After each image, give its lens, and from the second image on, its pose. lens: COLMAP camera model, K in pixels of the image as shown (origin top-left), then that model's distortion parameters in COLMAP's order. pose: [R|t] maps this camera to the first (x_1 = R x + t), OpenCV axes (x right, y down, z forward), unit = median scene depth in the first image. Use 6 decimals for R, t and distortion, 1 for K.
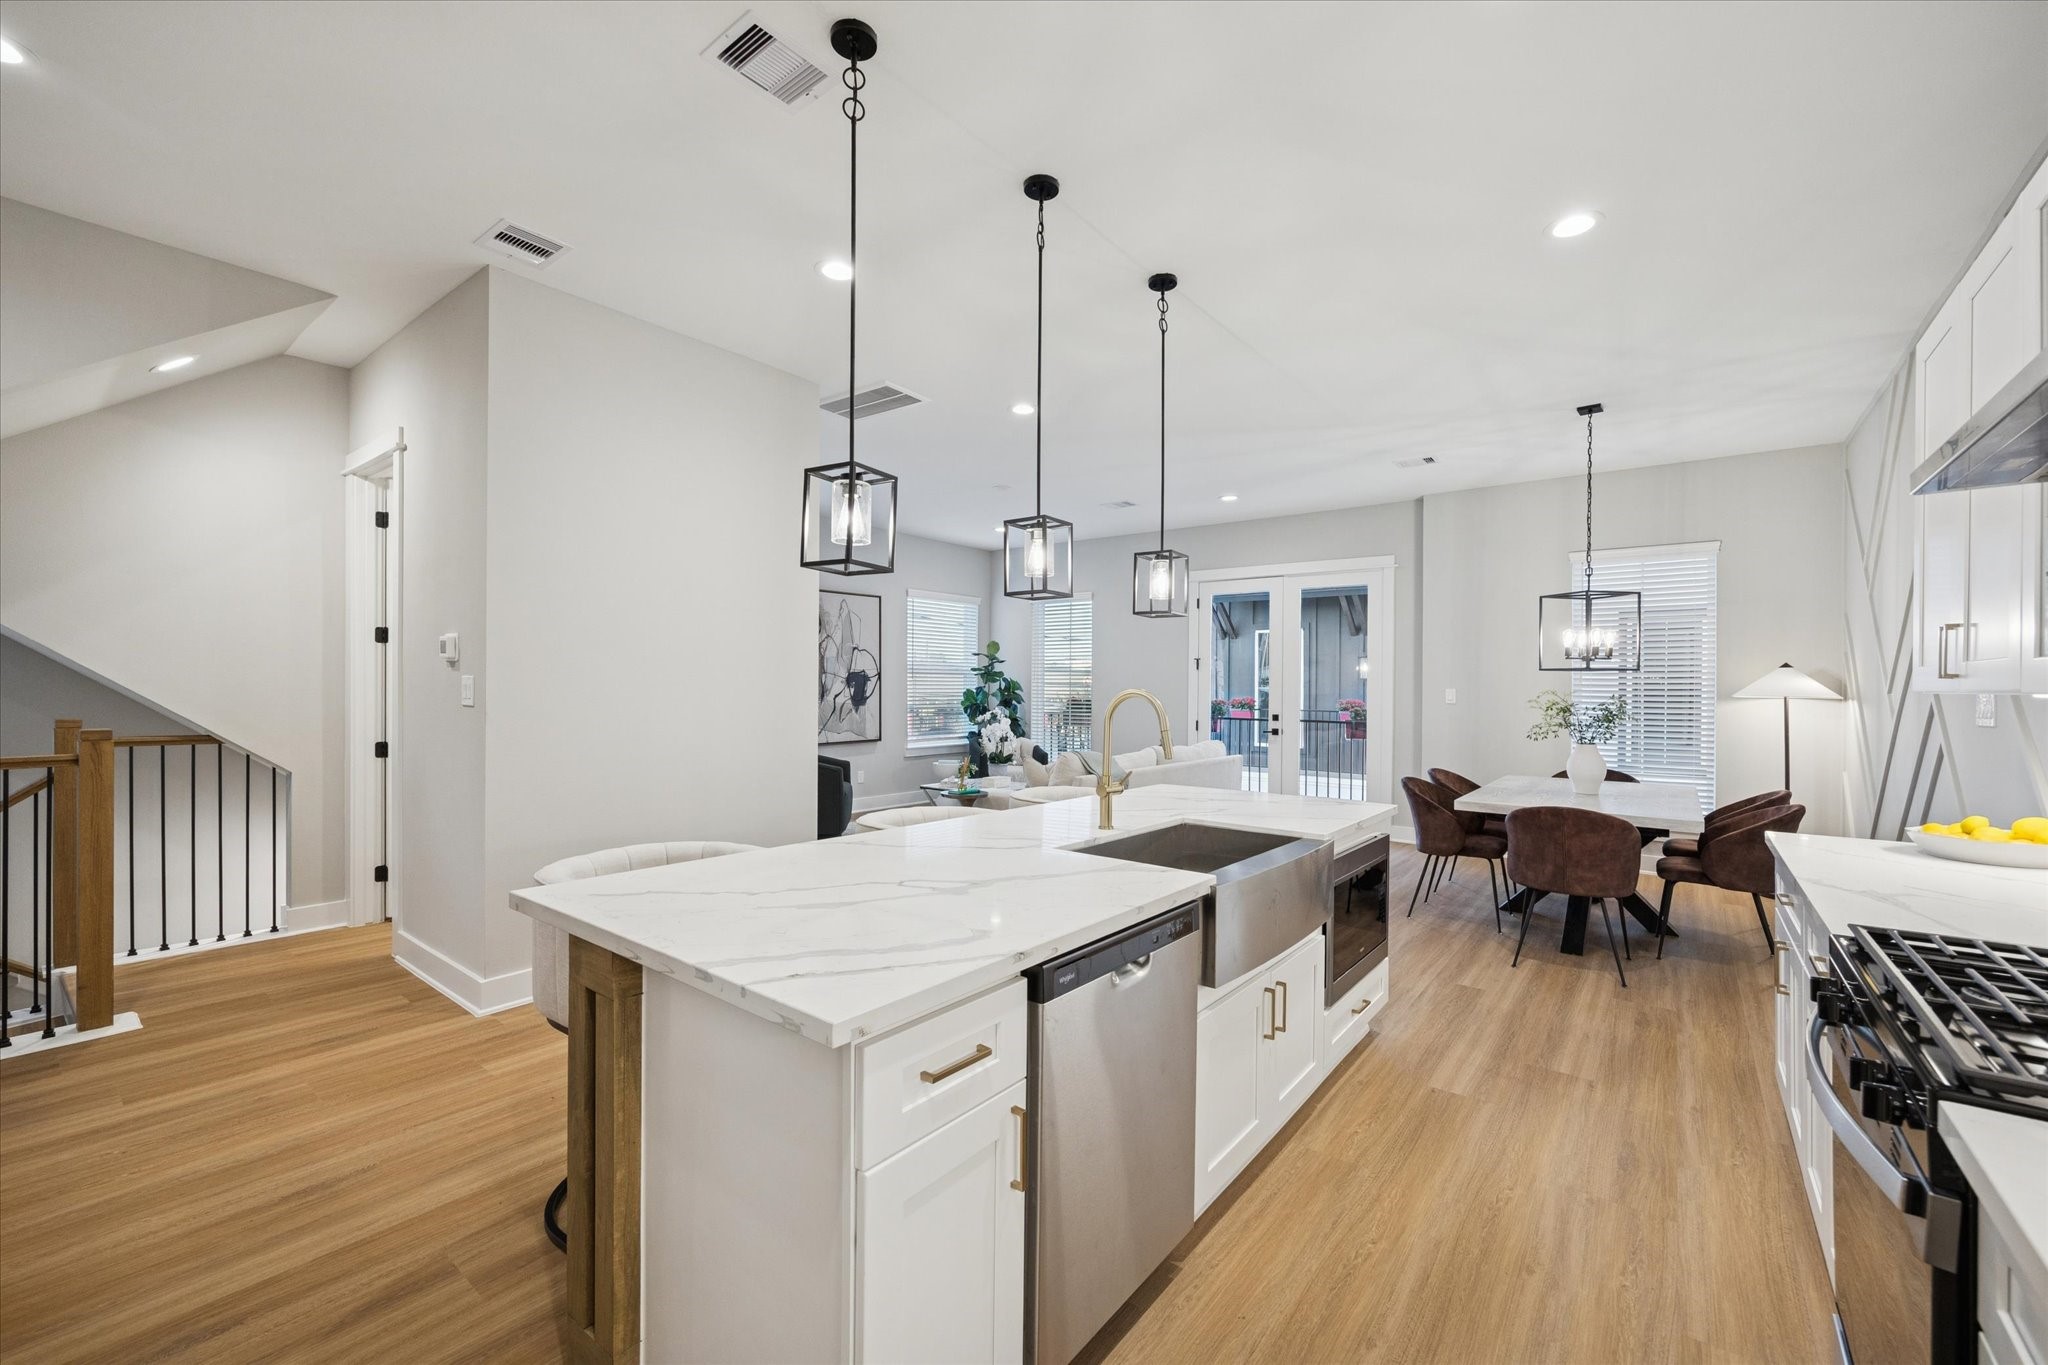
lens RADIAL K [[809.6, 0, 1019.8], [0, 809.6, 674.0], [0, 0, 1]] dist [0.002939, -0.001220]
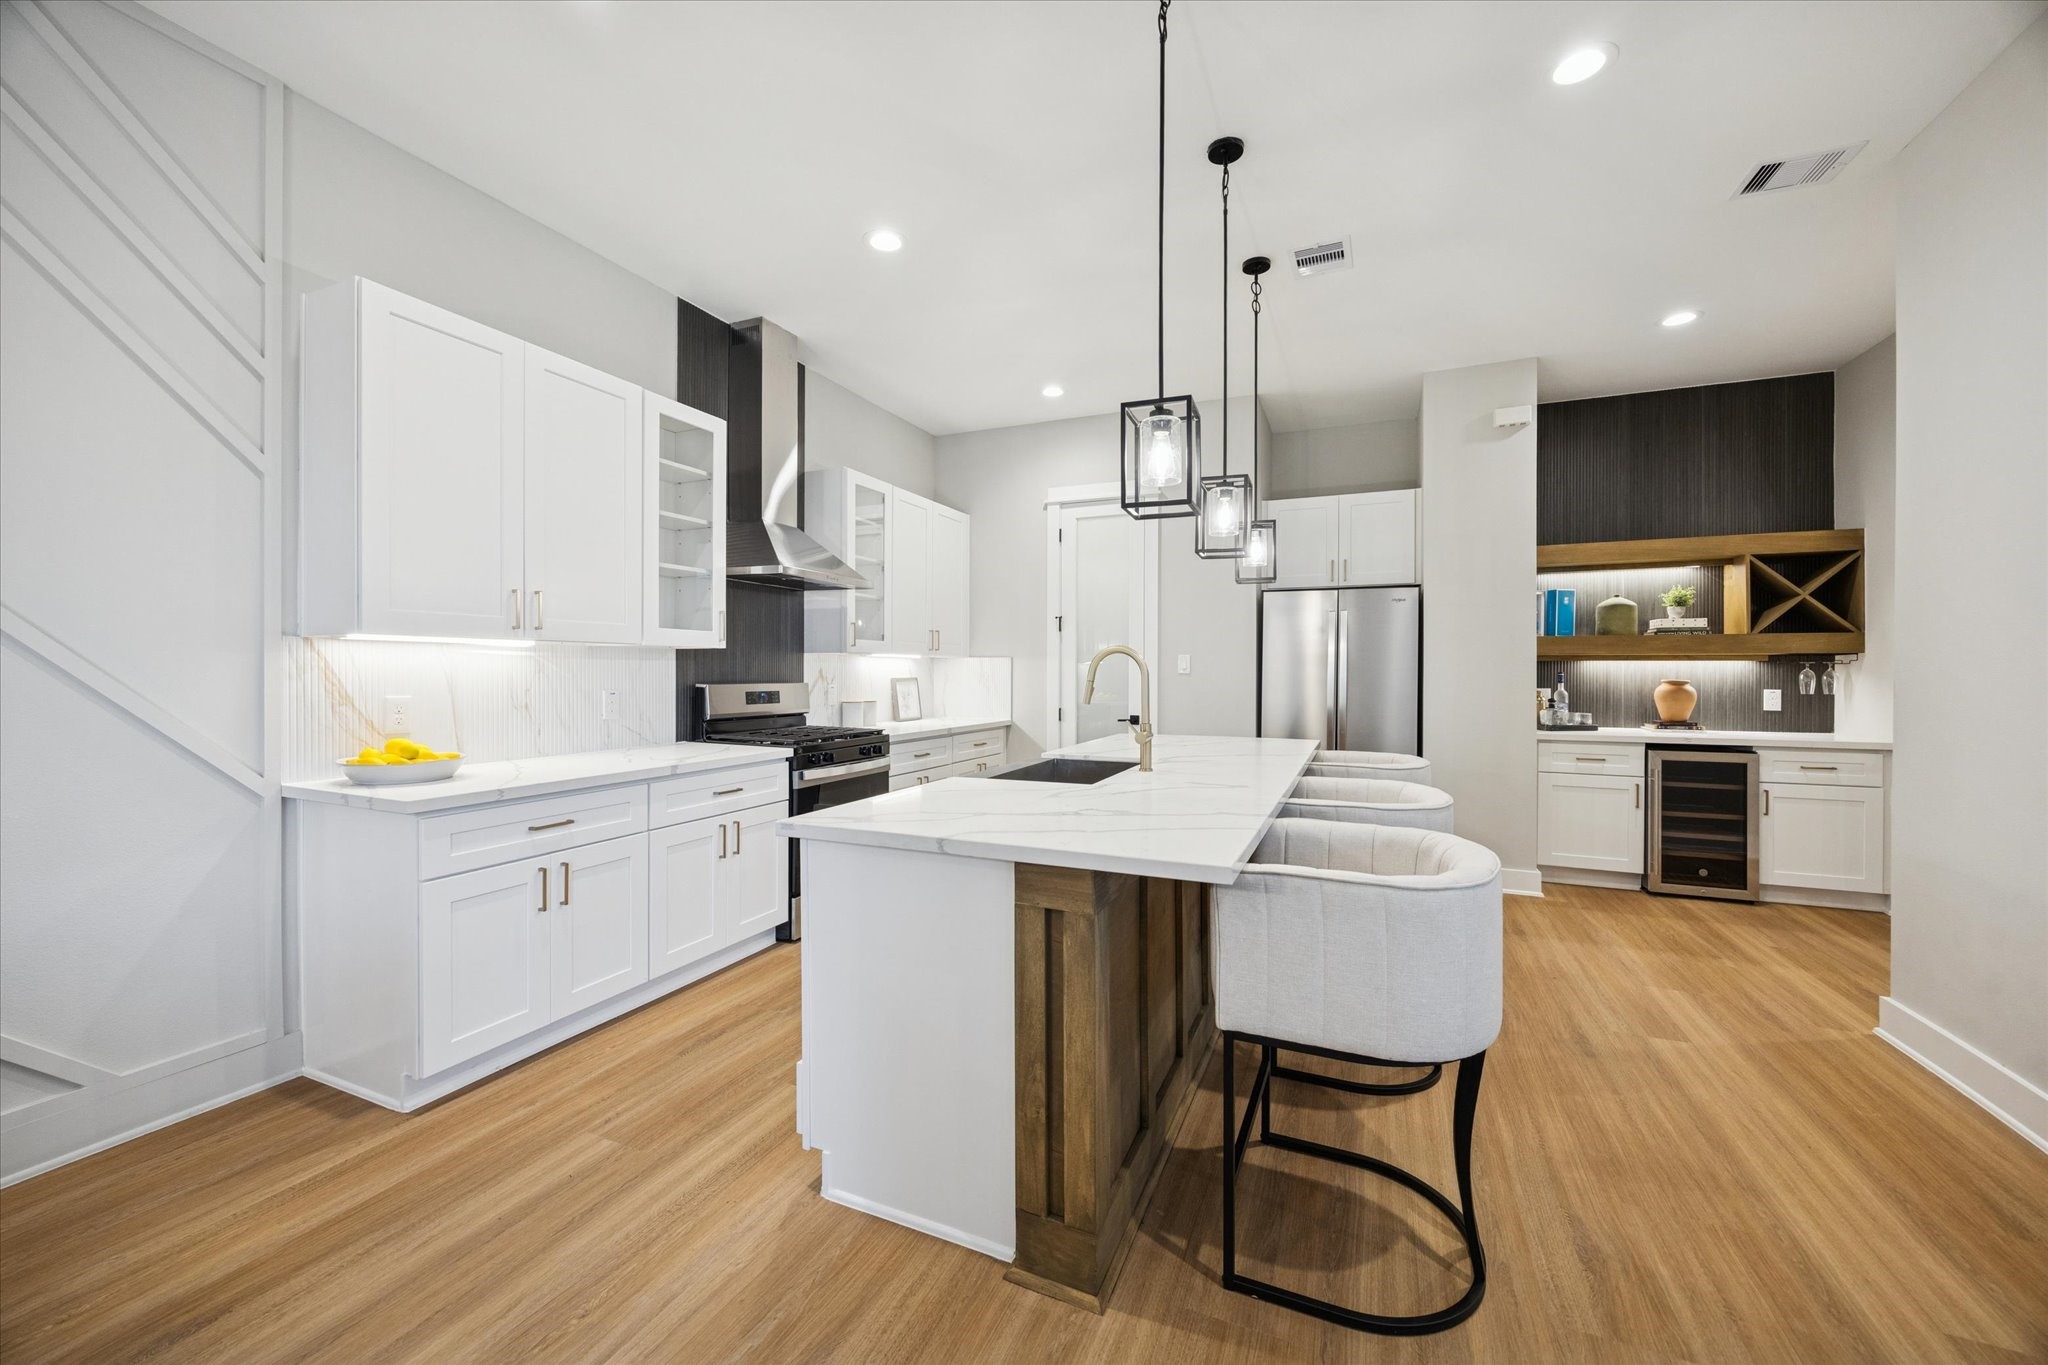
lens RADIAL K [[791.7, 0, 1030.5], [0, 791.7, 672.8], [0, 0, 1]] dist [-0.001890, 0.000979]
pose [[-0.964186, -0.012462, -0.264933, 0.164140], [-0.009162, 0.999864, -0.013688, 0.022022], [0.265068, -0.010771, -0.964170, 0.599503]]
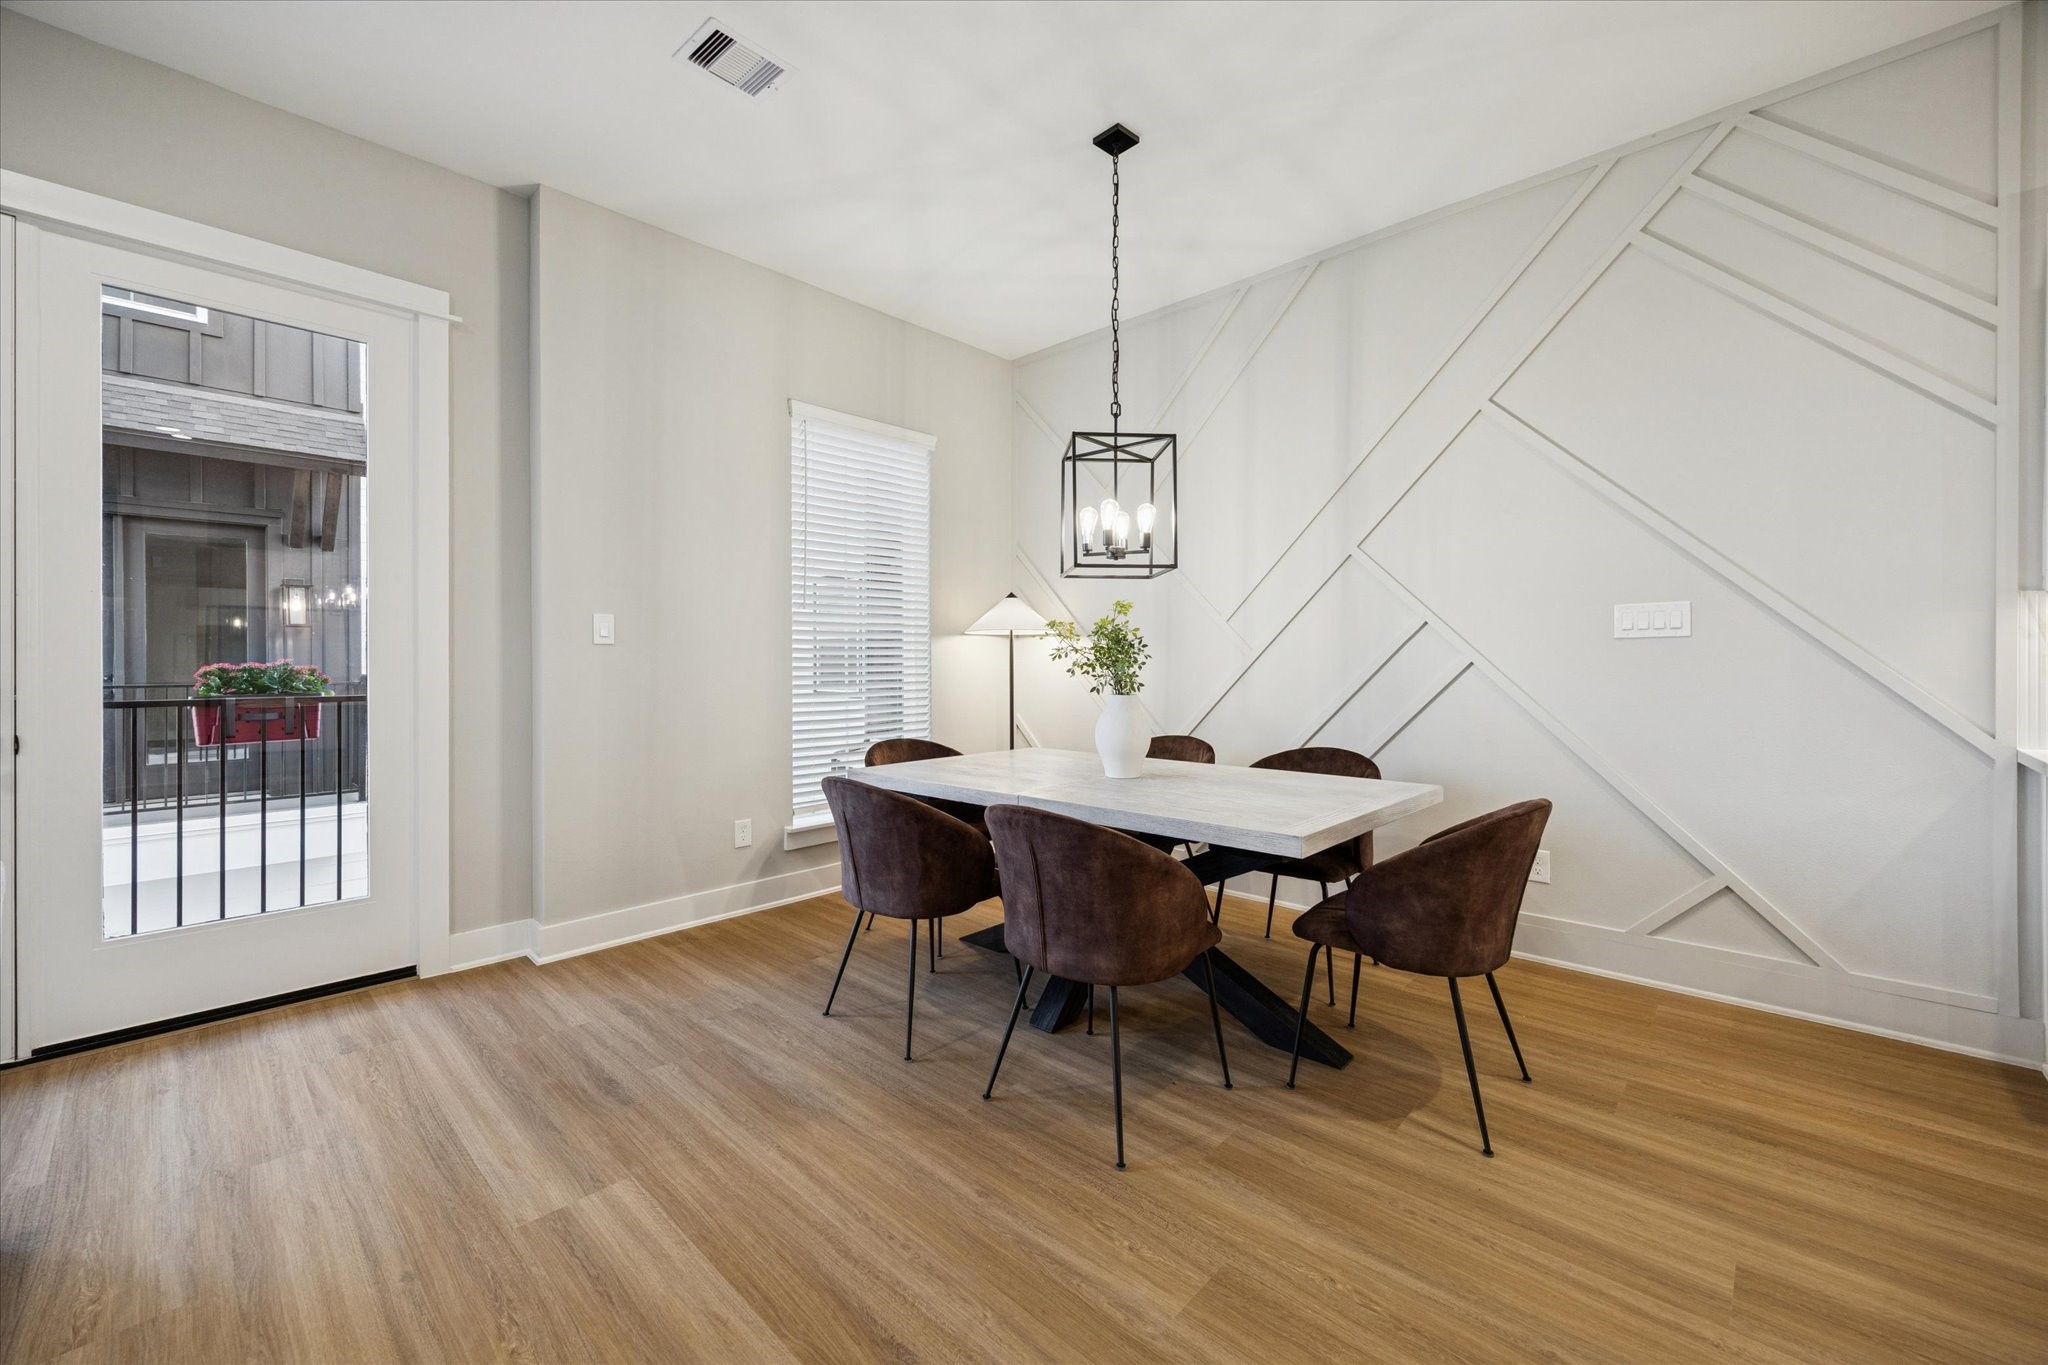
lens RADIAL K [[809.6, 0, 1031.4], [0, 809.6, 664.4], [0, 0, 1]] dist [0.002939, -0.001220]
pose [[0.071815, -0.015465, 0.997298, 0.053430], [-0.009180, 0.999827, 0.016165, 0.030419], [-0.997376, -0.010316, 0.071660, 0.568156]]
